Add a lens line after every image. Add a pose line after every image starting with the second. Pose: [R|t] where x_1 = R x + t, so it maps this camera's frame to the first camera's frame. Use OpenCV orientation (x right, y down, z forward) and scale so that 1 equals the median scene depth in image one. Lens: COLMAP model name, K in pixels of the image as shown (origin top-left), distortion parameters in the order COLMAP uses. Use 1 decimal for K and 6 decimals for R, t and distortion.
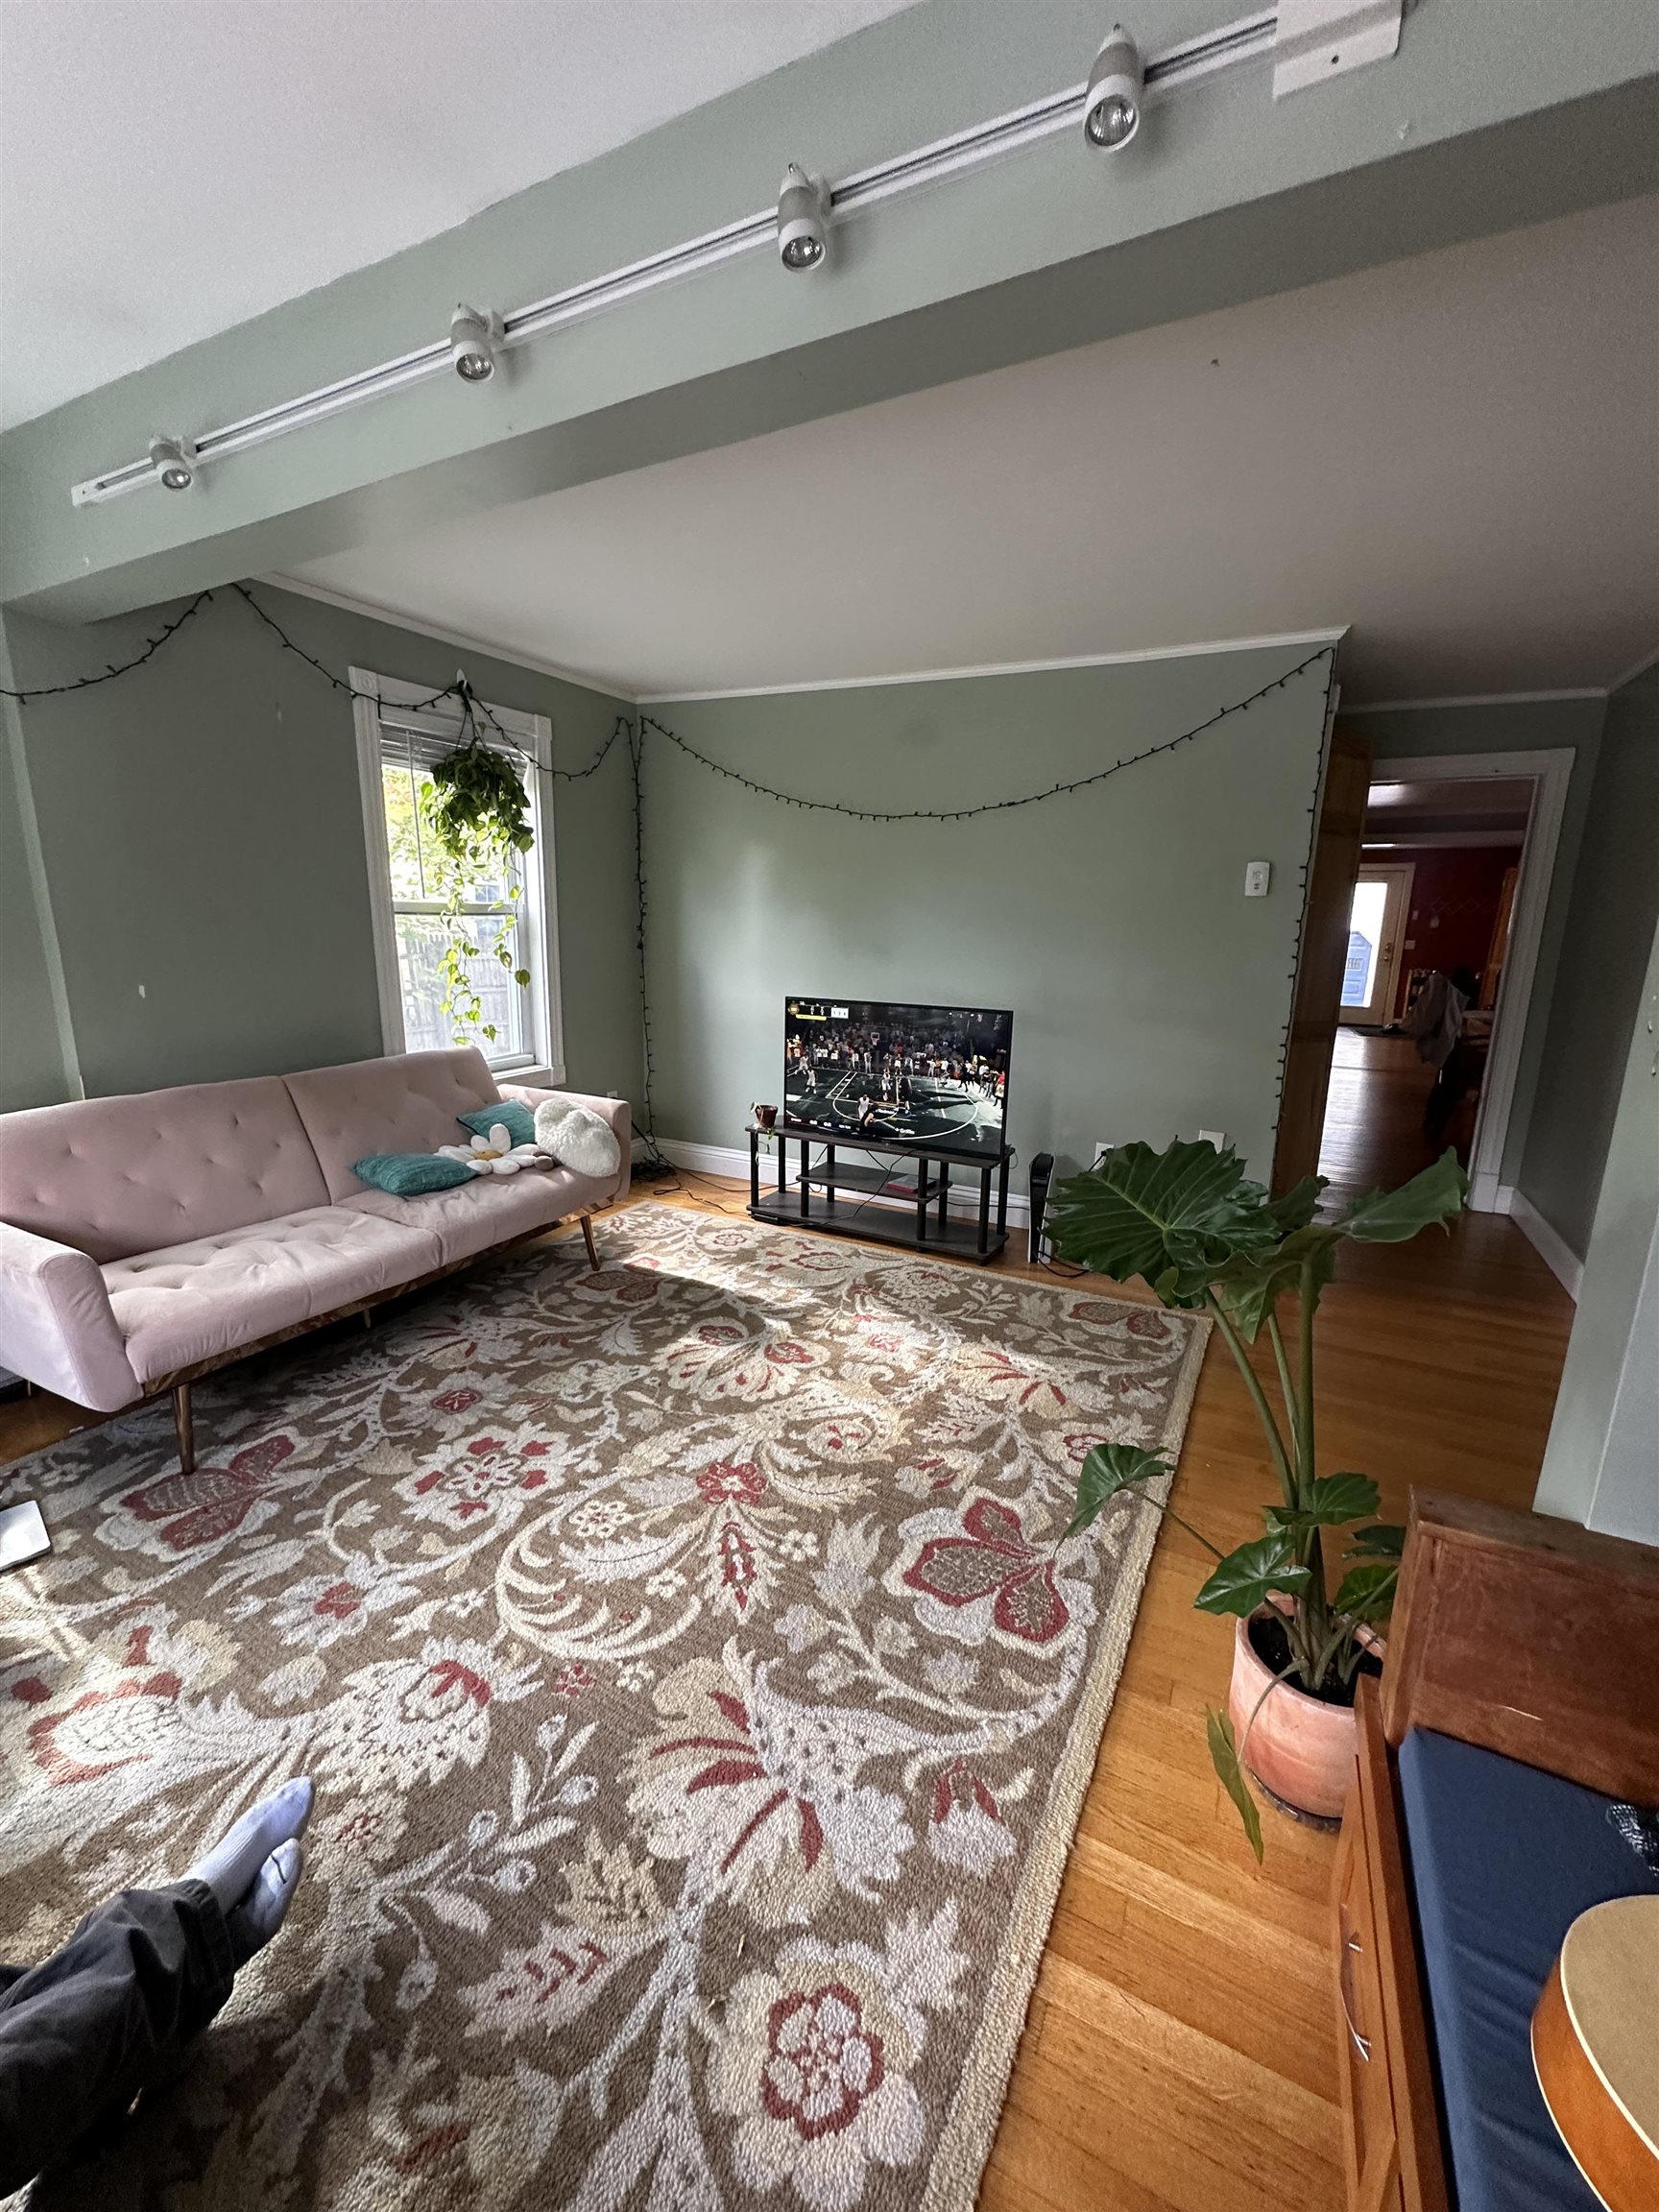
lens RADIAL K [[880.3, 0, 830.1], [0, 880.3, 1105.9], [0, 0, 1]] dist [-0.003673, 0.000533]
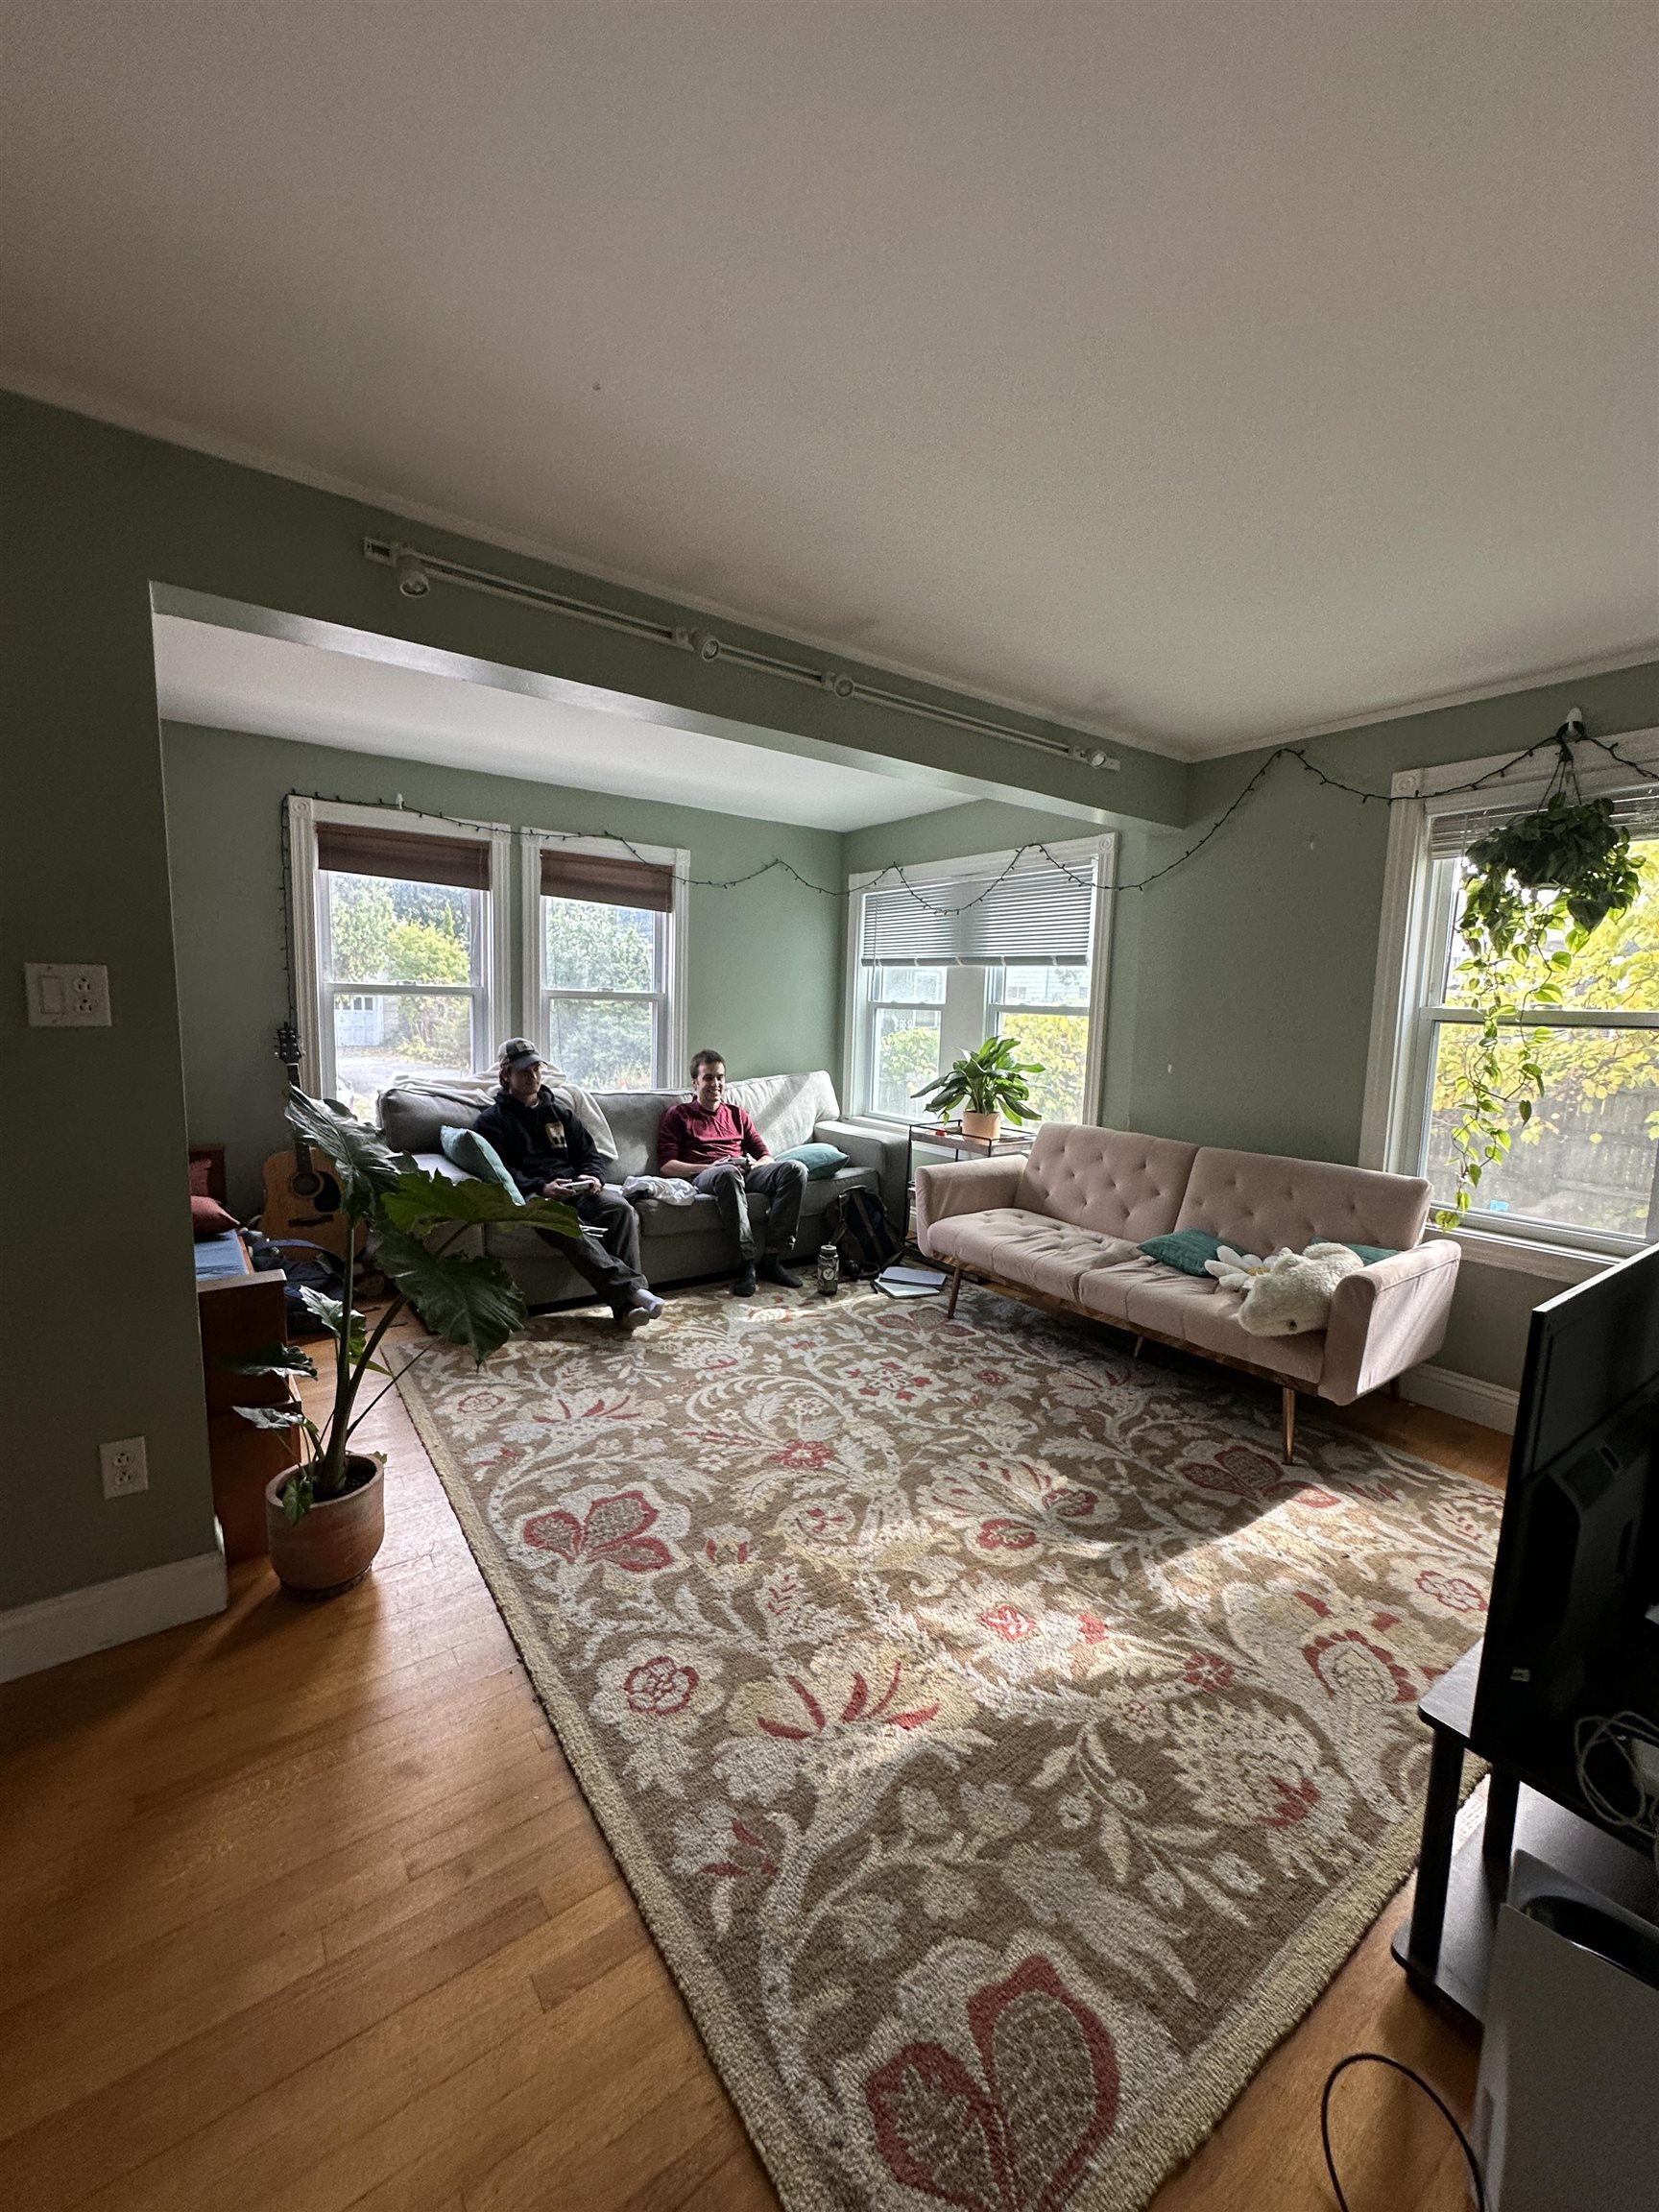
lens RADIAL K [[880.3, 0, 827.4], [0, 880.3, 1105.2], [0, 0, 1]] dist [-0.003673, 0.000533]
pose [[-0.444711, 0.080536, -0.892046, 0.886187], [-0.219718, 0.955708, 0.195820, -0.273975], [0.868307, 0.283082, -0.407318, 1.317306]]
